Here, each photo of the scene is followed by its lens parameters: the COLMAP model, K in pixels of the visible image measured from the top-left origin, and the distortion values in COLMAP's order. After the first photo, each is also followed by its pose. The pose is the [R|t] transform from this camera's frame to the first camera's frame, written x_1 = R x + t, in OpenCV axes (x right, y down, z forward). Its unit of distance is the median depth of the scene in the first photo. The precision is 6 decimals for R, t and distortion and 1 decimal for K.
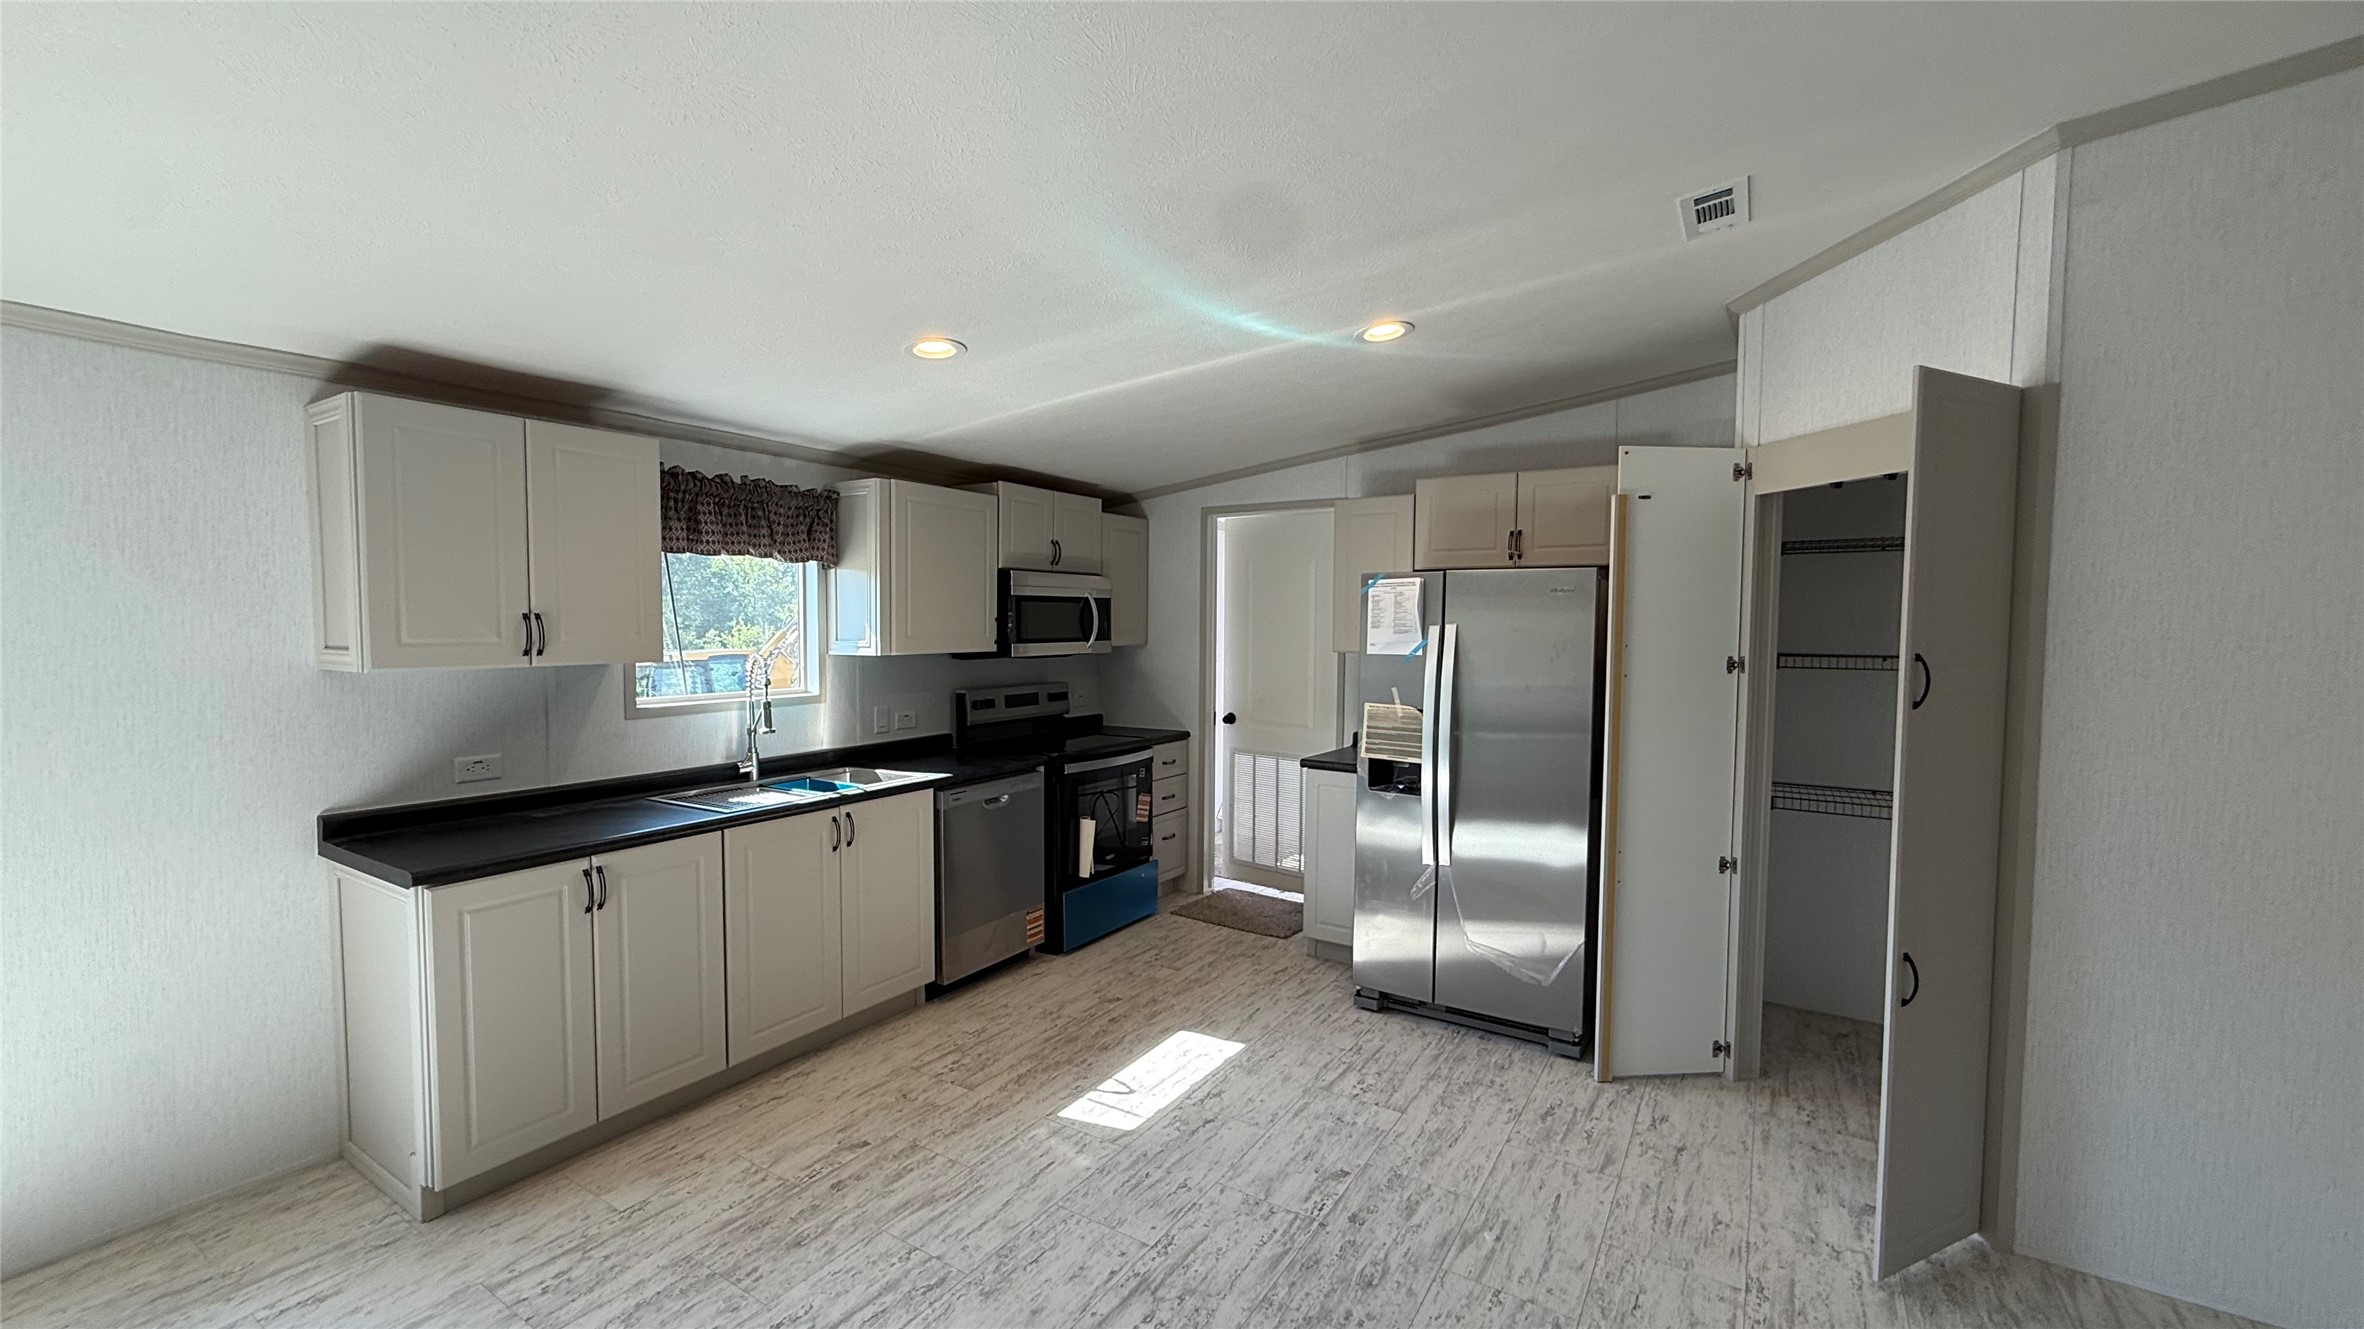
lens RADIAL K [[941.5, 0, 1179.9], [0, 941.5, 669.0], [0, 0, 1]] dist [0.000847, -0.000132]
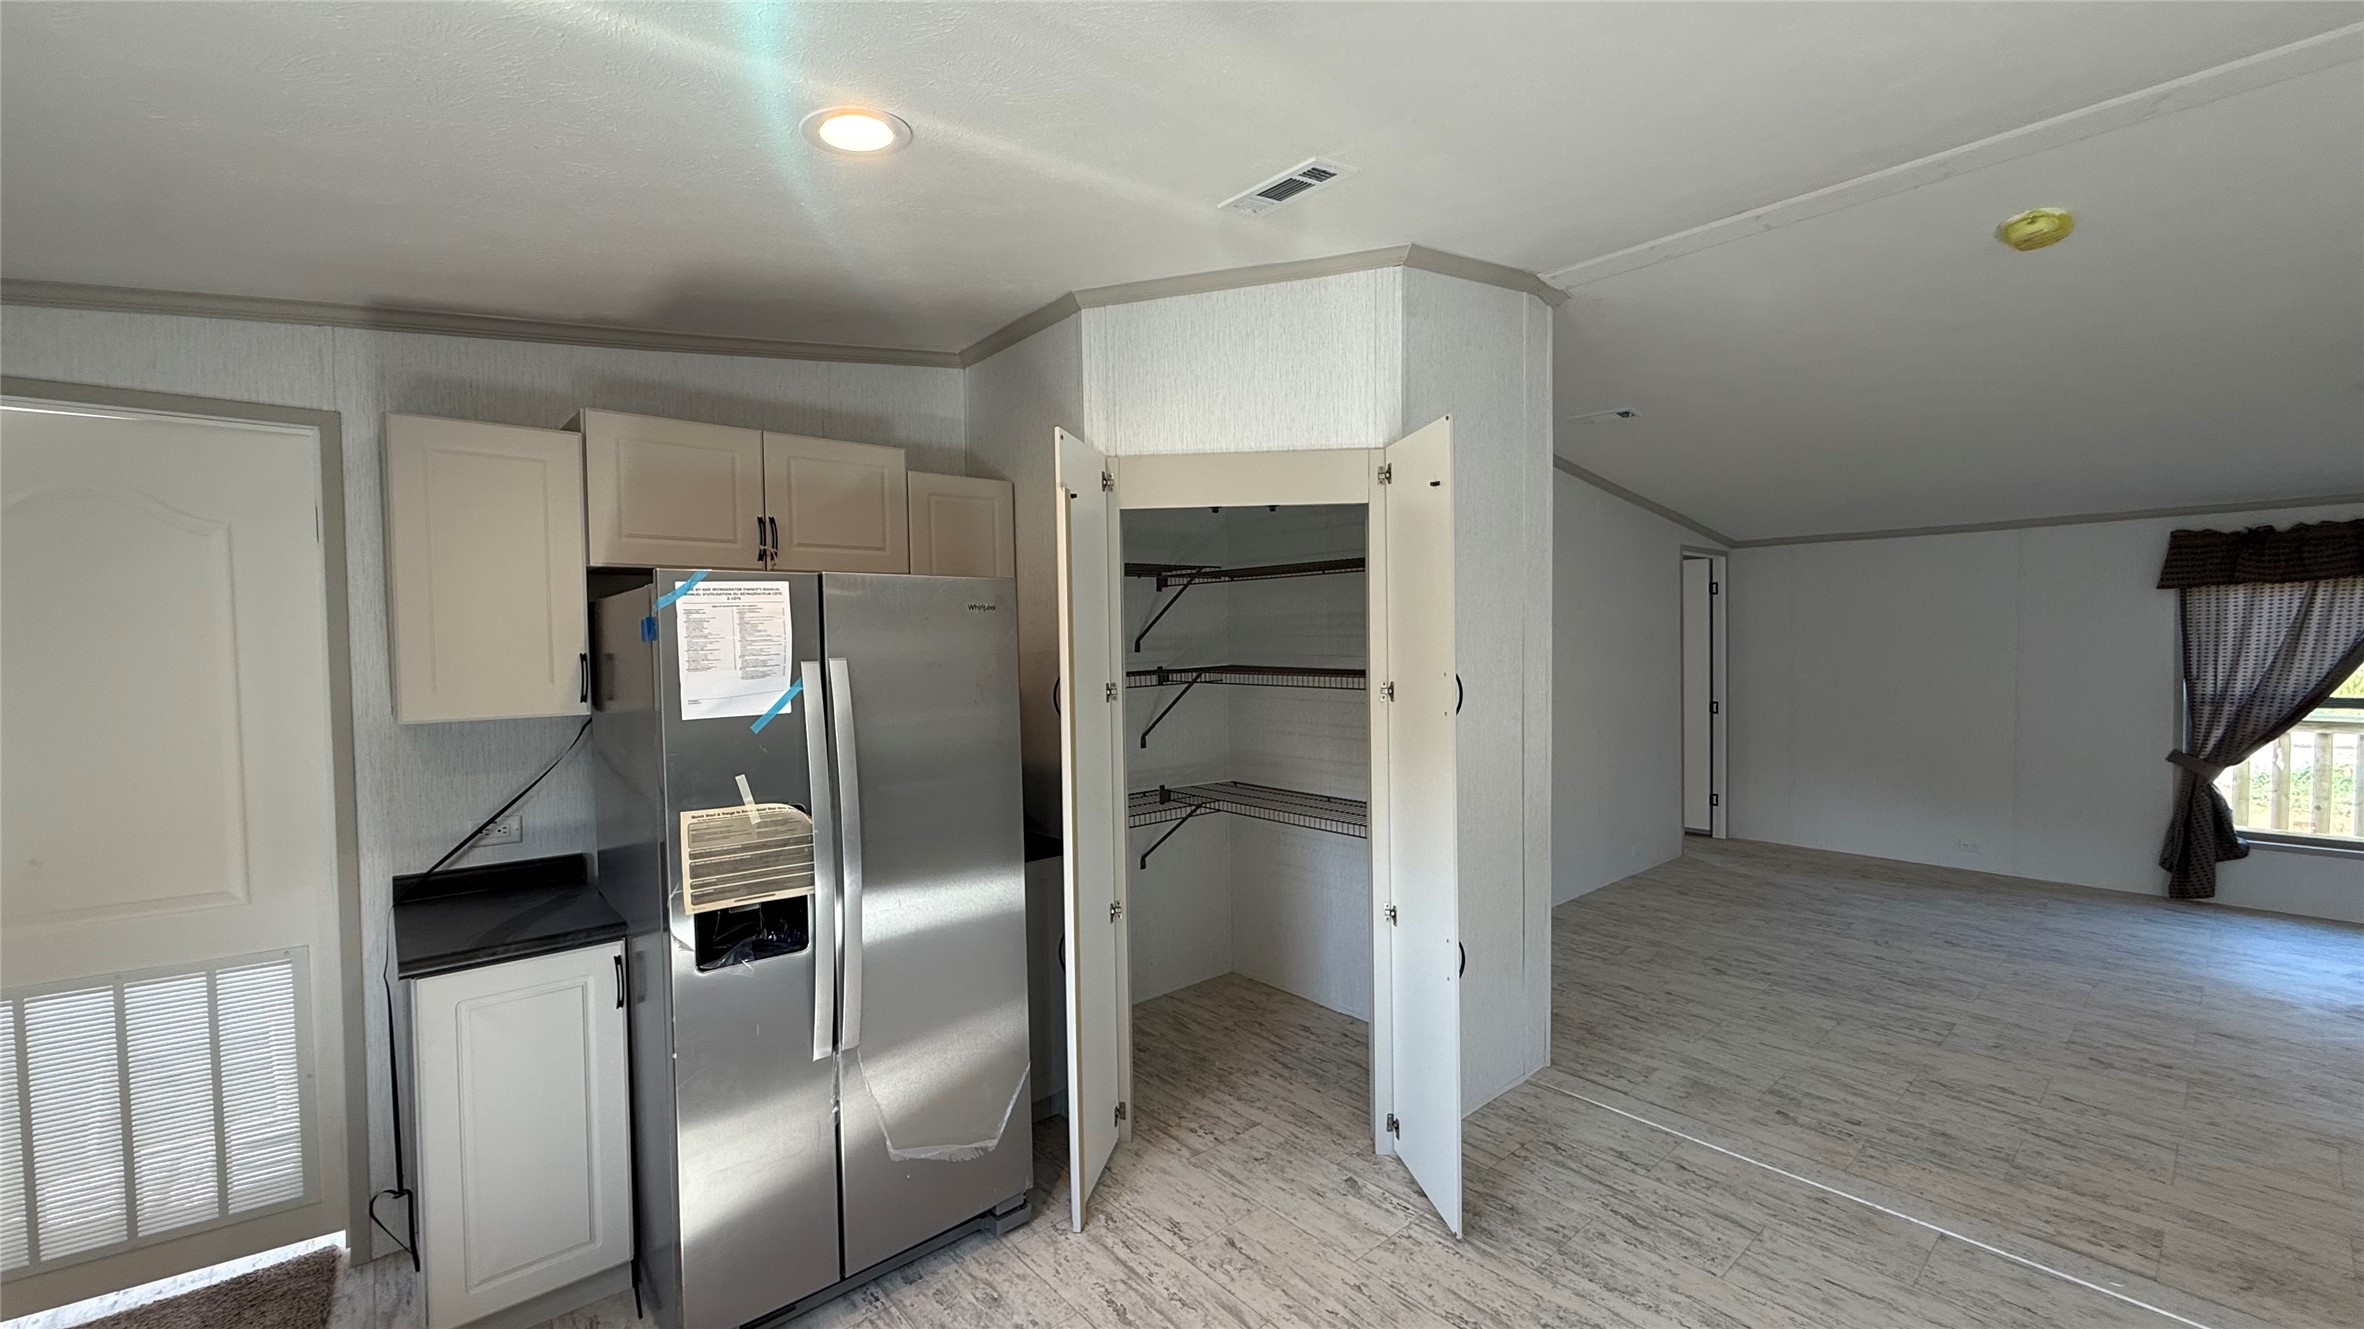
lens RADIAL K [[941.5, 0, 1179.9], [0, 941.5, 669.0], [0, 0, 1]] dist [0.000847, -0.000132]
pose [[0.285901, -0.045641, 0.957172, -0.227041], [0.066303, 0.997413, 0.027755, -0.040932], [-0.955963, 0.055528, 0.288188, 0.572763]]
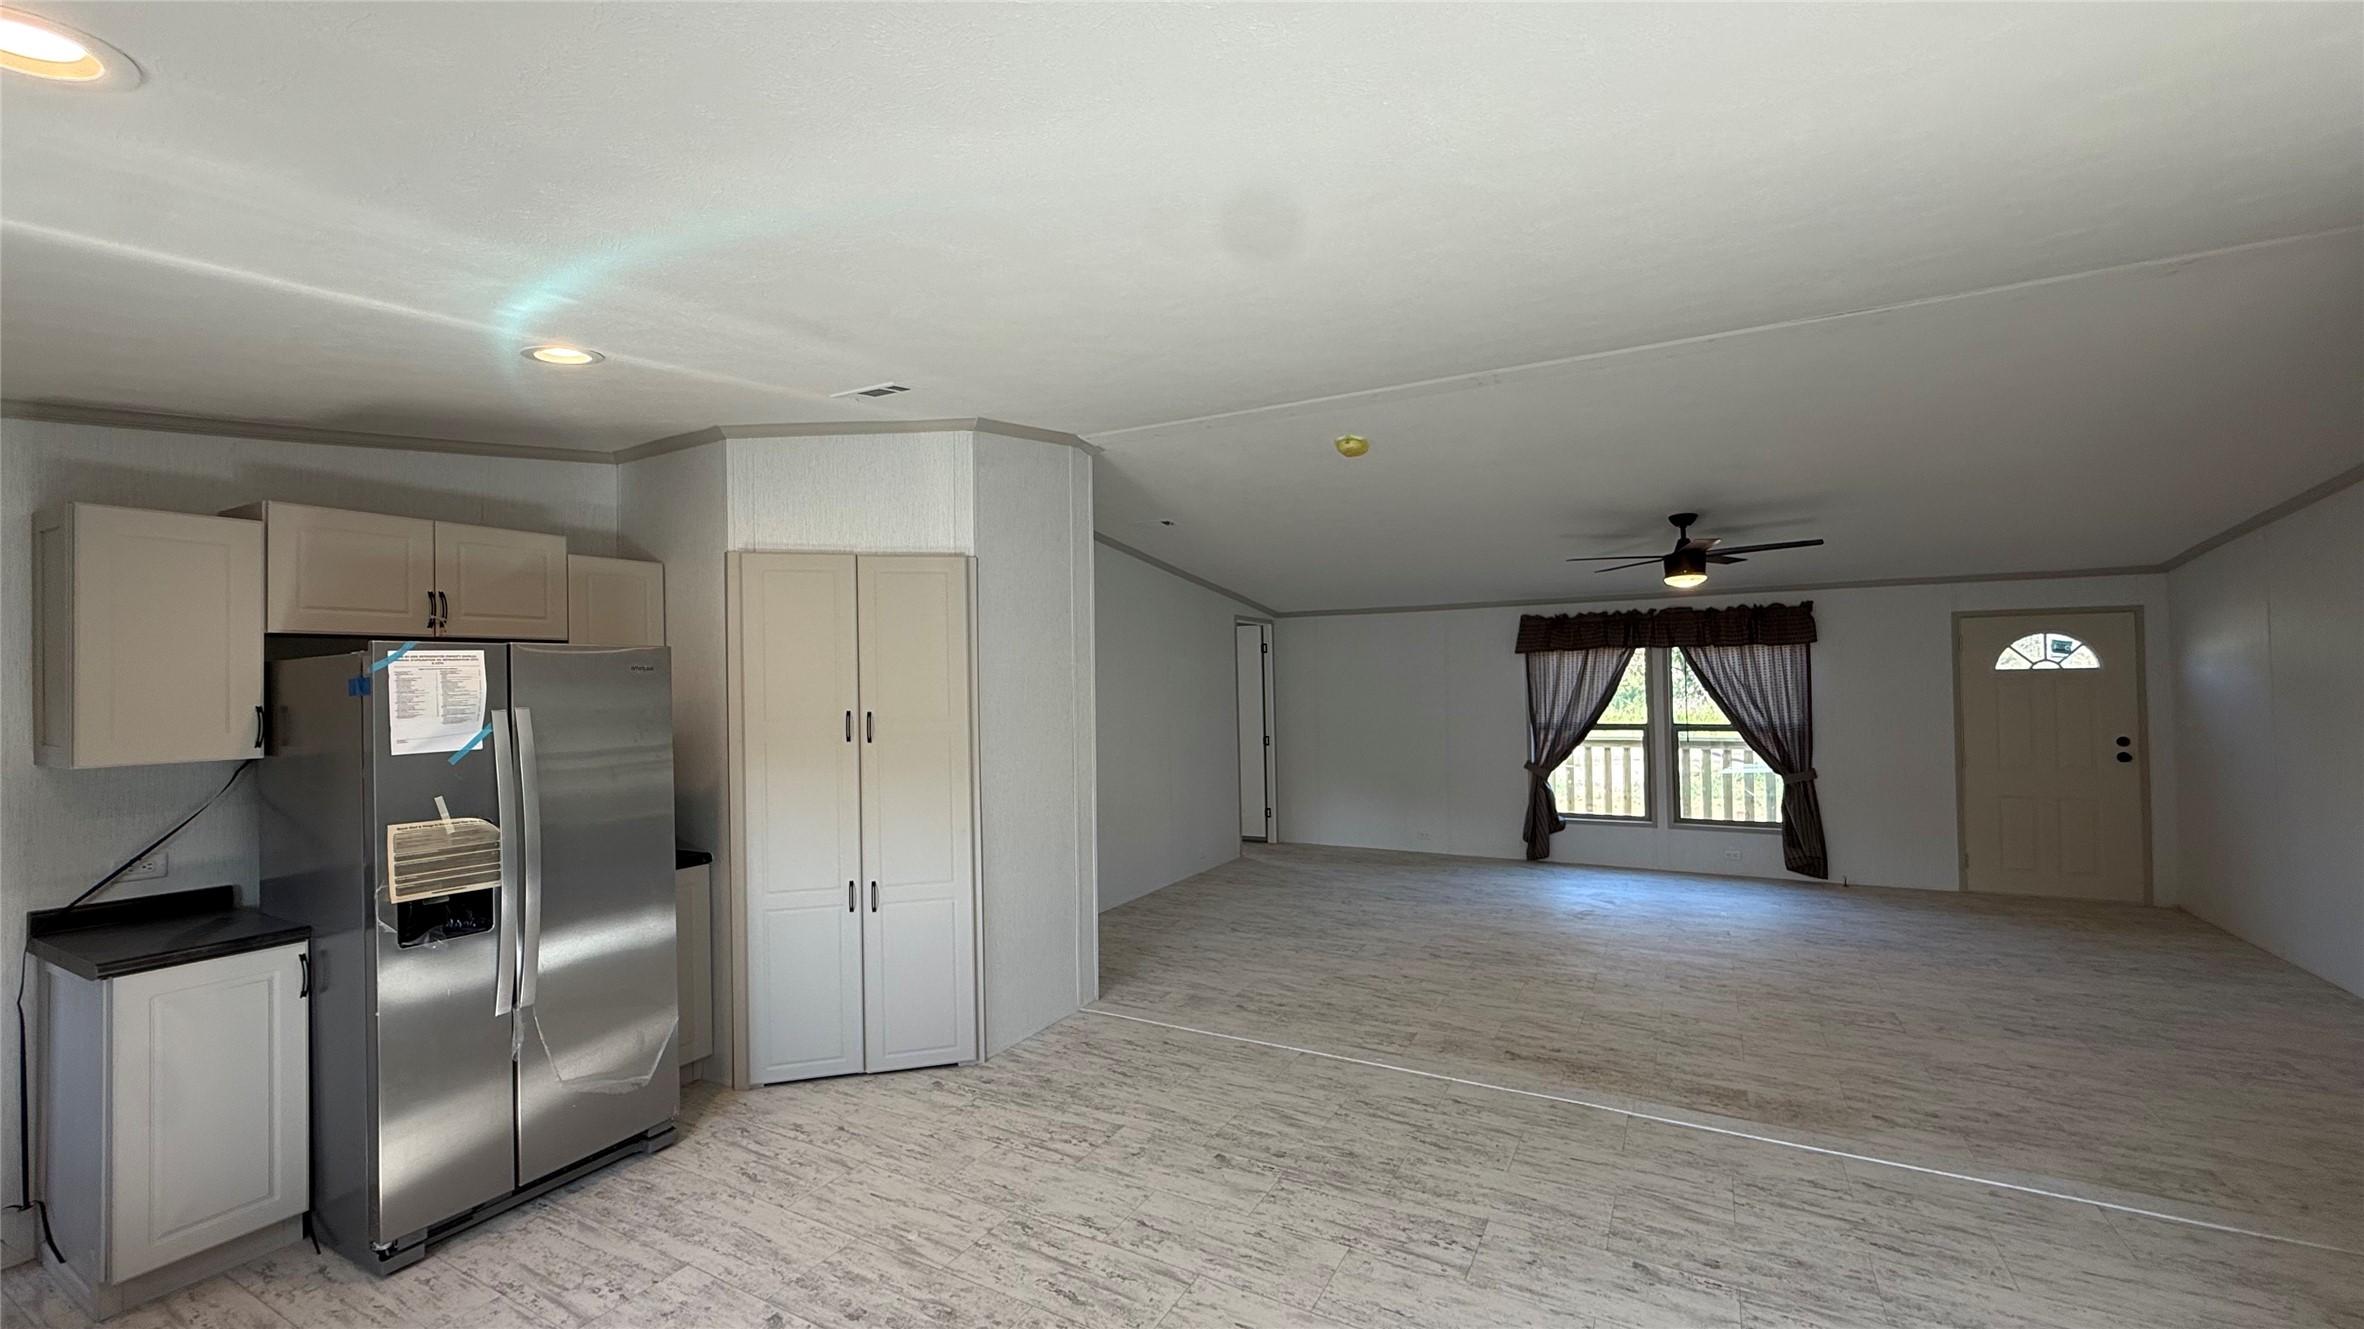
lens RADIAL K [[941.5, 0, 1179.9], [0, 941.5, 669.0], [0, 0, 1]] dist [0.000847, -0.000132]
pose [[-0.059628, 0.003921, 0.998213, -0.535698], [0.067565, 0.997715, 0.000117, -0.040541], [-0.995931, 0.067451, -0.059757, 0.448164]]
